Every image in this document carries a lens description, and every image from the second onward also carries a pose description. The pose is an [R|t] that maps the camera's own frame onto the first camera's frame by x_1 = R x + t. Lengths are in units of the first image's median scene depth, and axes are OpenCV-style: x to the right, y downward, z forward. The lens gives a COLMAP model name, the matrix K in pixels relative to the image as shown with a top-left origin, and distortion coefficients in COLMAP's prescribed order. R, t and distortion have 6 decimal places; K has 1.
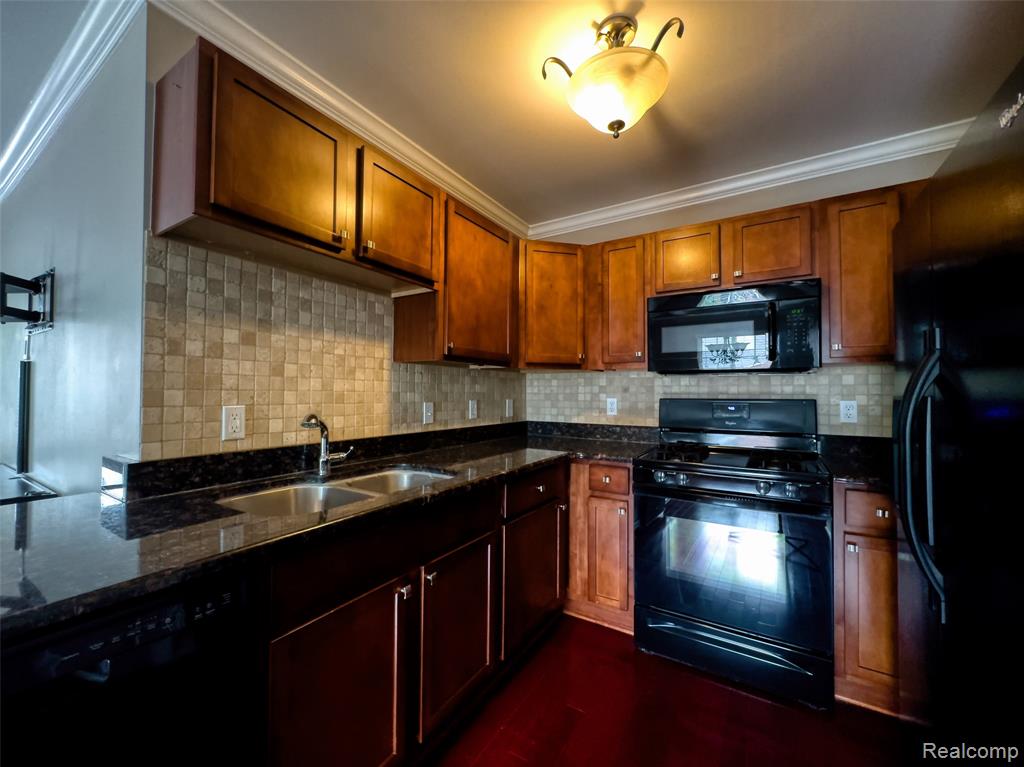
lens RADIAL K [[404.8, 0, 512.0], [0, 404.8, 383.5], [0, 0, 1]] dist [-0.000681, -0.000058]
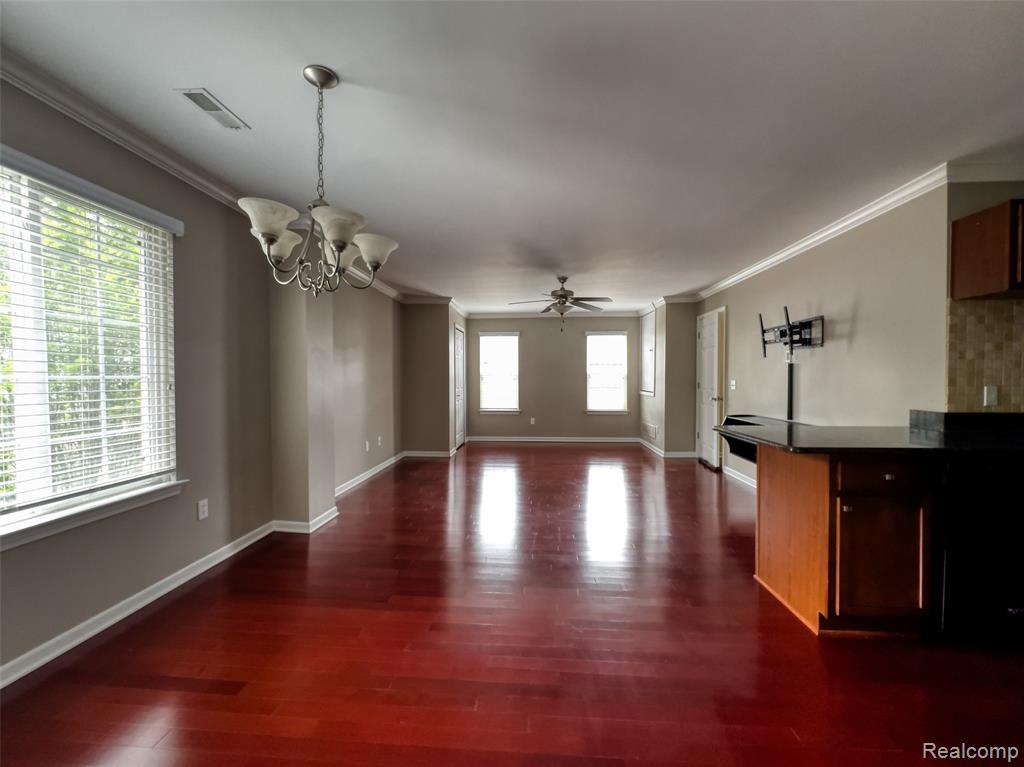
lens RADIAL K [[411.1, 0, 512.0], [0, 411.1, 383.5], [0, 0, 1]] dist [-0.001387, -0.000179]
pose [[0.479108, 0.007704, -0.877722, -0.081069], [0.019586, 0.999619, 0.019465, -0.019454], [0.877537, -0.026516, 0.478775, -1.029751]]
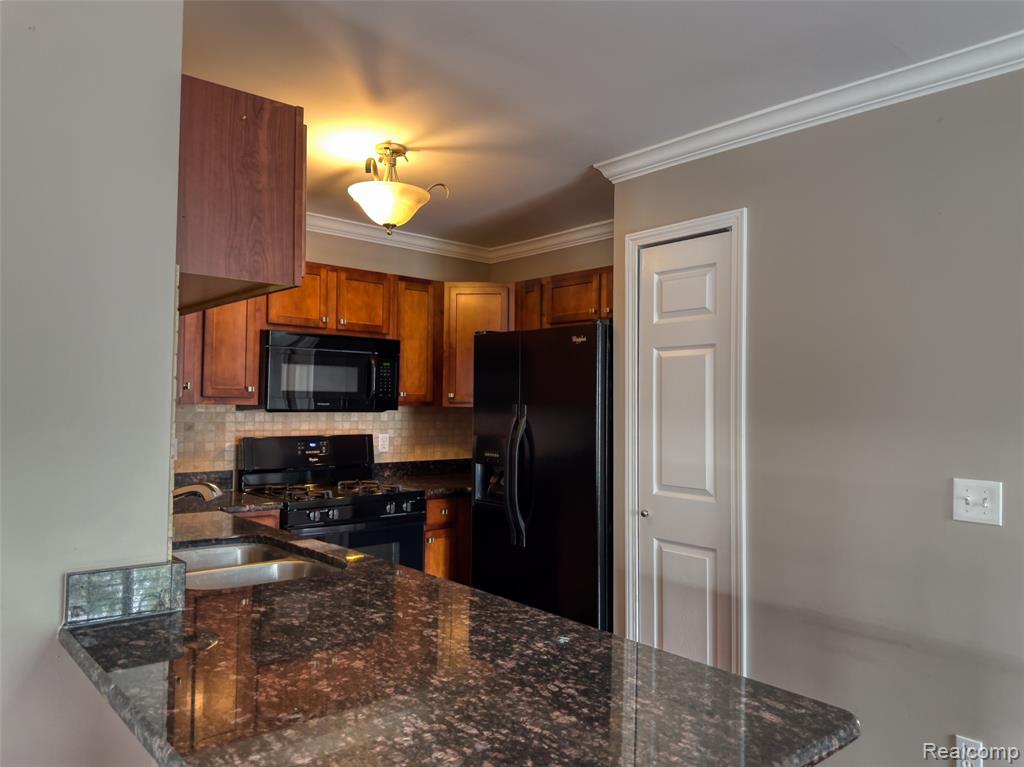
lens RADIAL K [[747.0, 0, 512.0], [0, 747.0, 383.5], [0, 0, 1]] dist [-0.000586, -0.000342]
pose [[0.290222, 0.022120, 0.956704, -1.135016], [-0.031403, 0.999415, -0.013581, -0.085252], [-0.956444, -0.026102, 0.290747, -0.022941]]
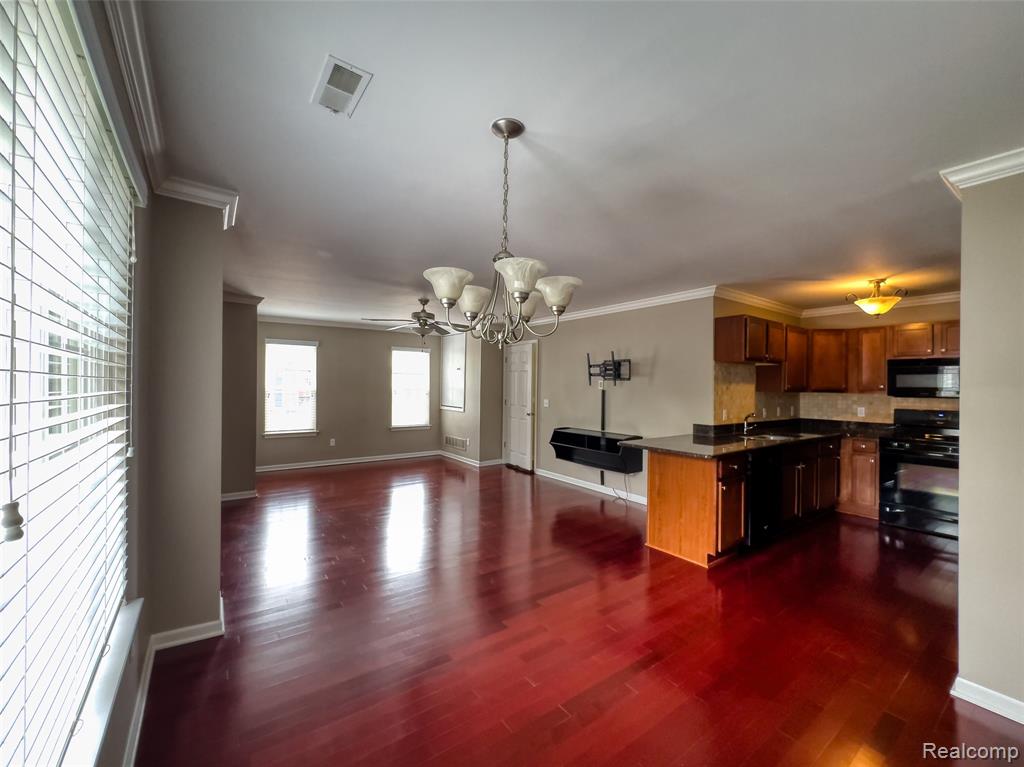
lens RADIAL K [[420.7, 0, 507.3], [0, 420.7, 384.1], [0, 0, 1]] dist [-0.002372, -0.000291]
pose [[0.925861, 0.005132, -0.377829, -0.642851], [0.000881, 0.999876, 0.015739, -0.124591], [0.377863, -0.014905, 0.925741, -1.691610]]
